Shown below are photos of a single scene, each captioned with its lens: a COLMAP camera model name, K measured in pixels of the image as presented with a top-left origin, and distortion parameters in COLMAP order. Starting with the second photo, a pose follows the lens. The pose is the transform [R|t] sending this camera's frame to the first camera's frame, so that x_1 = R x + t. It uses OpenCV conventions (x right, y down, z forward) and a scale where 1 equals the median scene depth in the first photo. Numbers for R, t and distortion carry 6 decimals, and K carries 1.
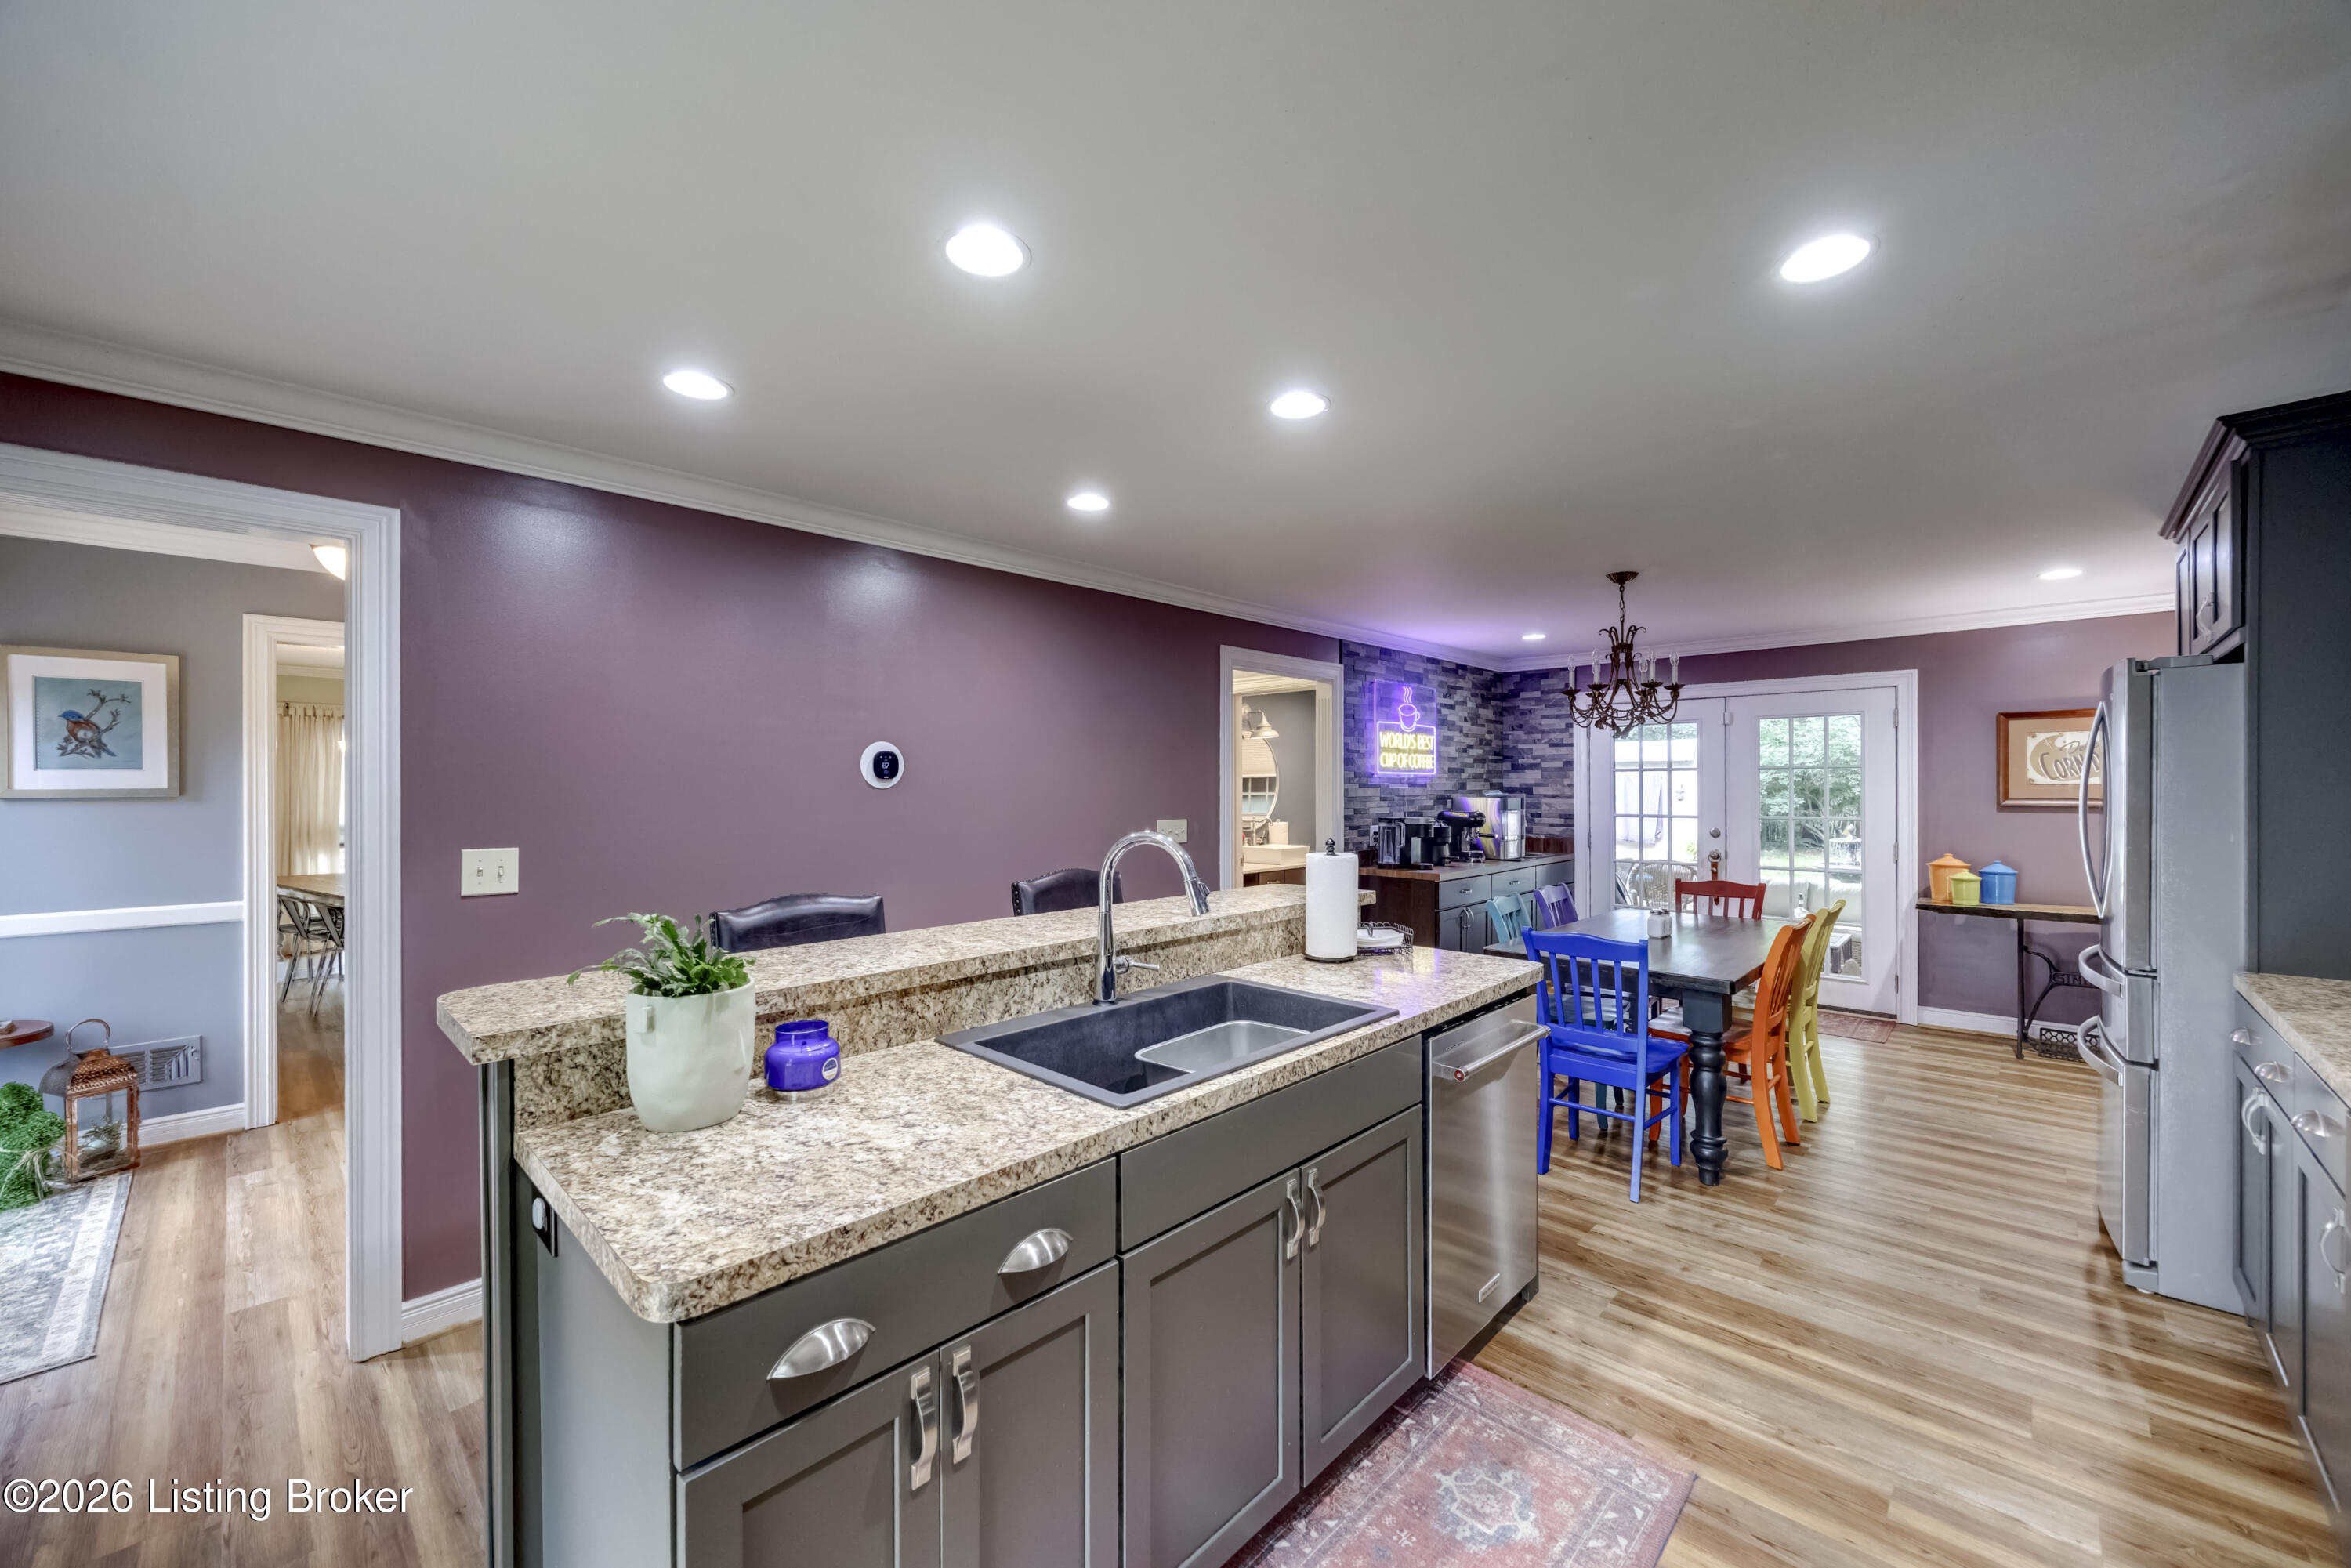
lens RADIAL K [[905.3, 0, 1189.0], [0, 905.3, 784.4], [0, 0, 1]] dist [-0.002829, -0.000056]
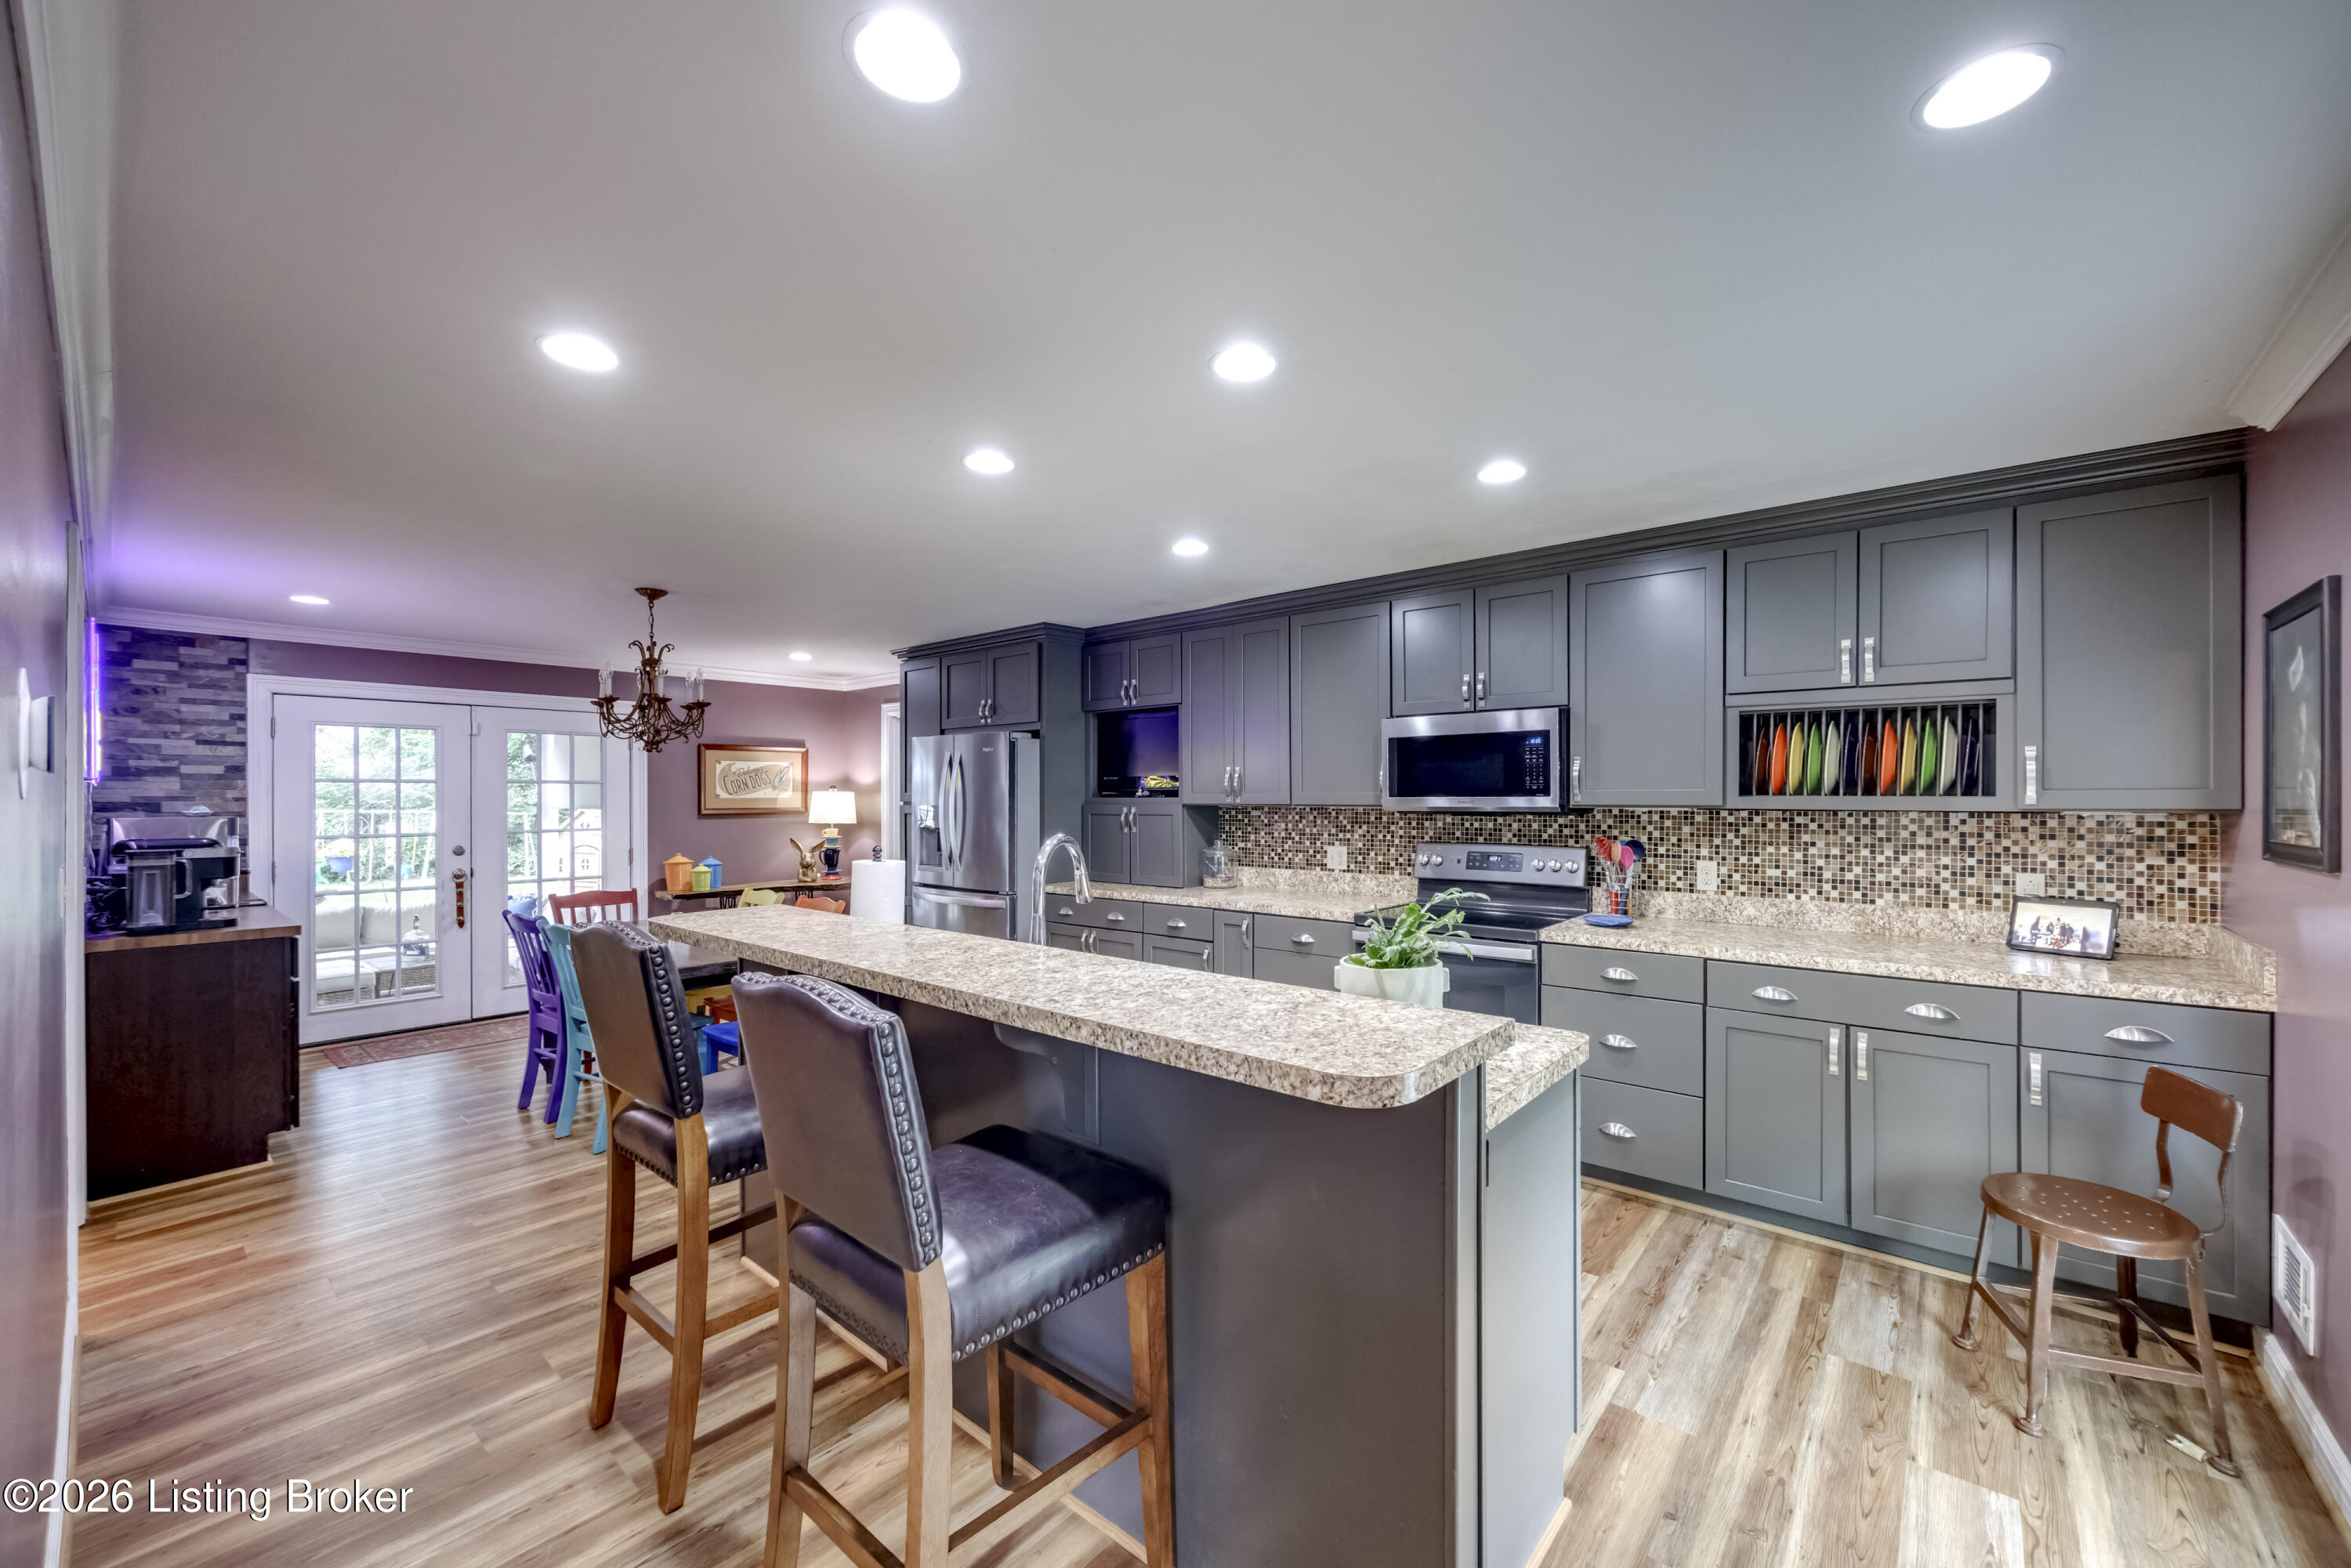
lens RADIAL K [[905.3, 0, 1190.4], [0, 905.3, 797.8], [0, 0, 1]] dist [-0.002829, -0.000056]
pose [[-0.046453, 0.003340, 0.998915, -0.341989], [0.002105, 0.999993, -0.003245, 0.004091], [-0.998918, 0.001951, -0.046459, 0.264541]]
